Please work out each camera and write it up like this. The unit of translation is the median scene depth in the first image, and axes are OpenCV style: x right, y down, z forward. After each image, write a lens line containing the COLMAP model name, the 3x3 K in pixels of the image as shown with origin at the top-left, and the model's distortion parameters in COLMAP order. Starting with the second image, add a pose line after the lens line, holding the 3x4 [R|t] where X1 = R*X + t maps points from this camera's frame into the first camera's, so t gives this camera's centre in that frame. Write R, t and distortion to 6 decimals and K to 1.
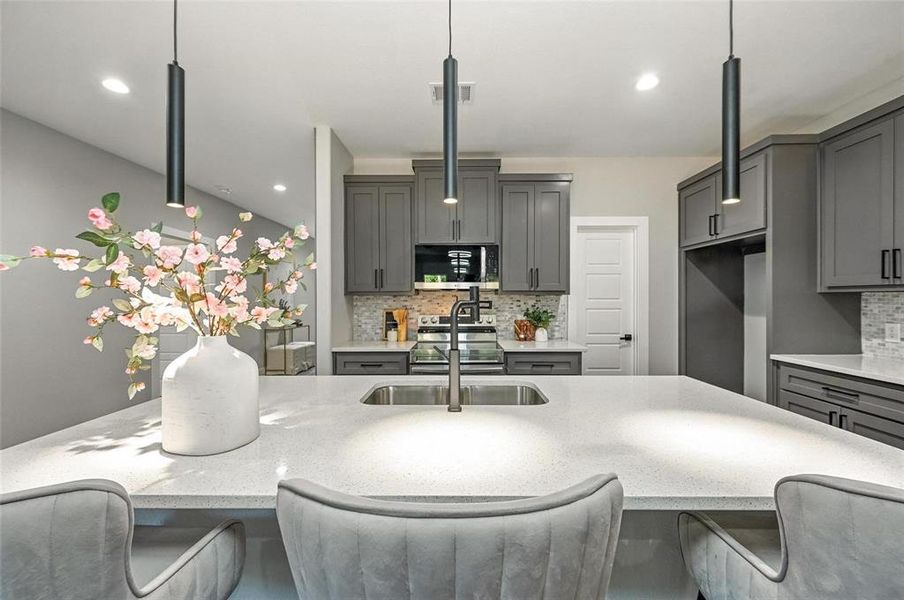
lens RADIAL K [[358.5, 0, 455.6], [0, 358.5, 301.3], [0, 0, 1]] dist [-0.003171, -0.000307]
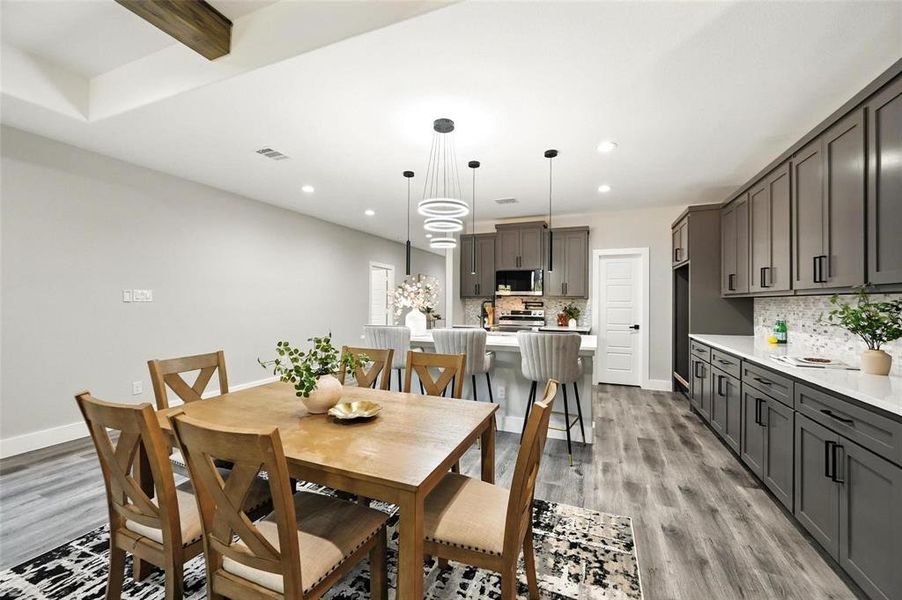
lens RADIAL K [[357.7, 0, 464.0], [0, 357.7, 301.6], [0, 0, 1]] dist [-0.003171, -0.000307]
pose [[0.941073, 0.008447, -0.338098, 0.329075], [-0.011250, 0.999917, -0.006332, 0.011906], [0.338017, 0.009762, 0.941089, -0.726738]]
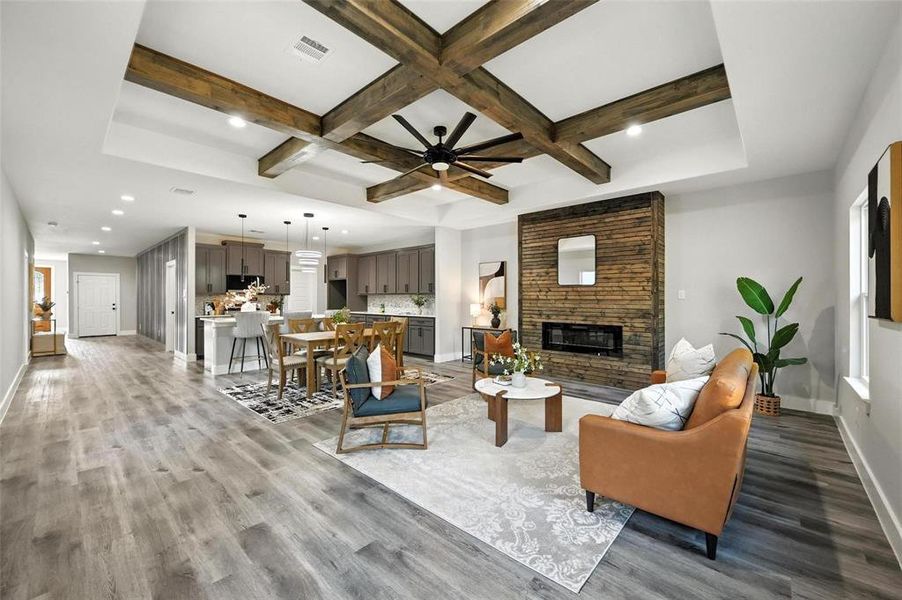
lens RADIAL K [[357.7, 0, 453.3], [0, 357.7, 298.5], [0, 0, 1]] dist [-0.003171, -0.000307]
pose [[0.659550, 0.002433, 0.751657, -0.894546], [0.005178, 0.999956, -0.007780, 0.032363], [-0.751643, 0.009023, 0.659508, -1.704741]]
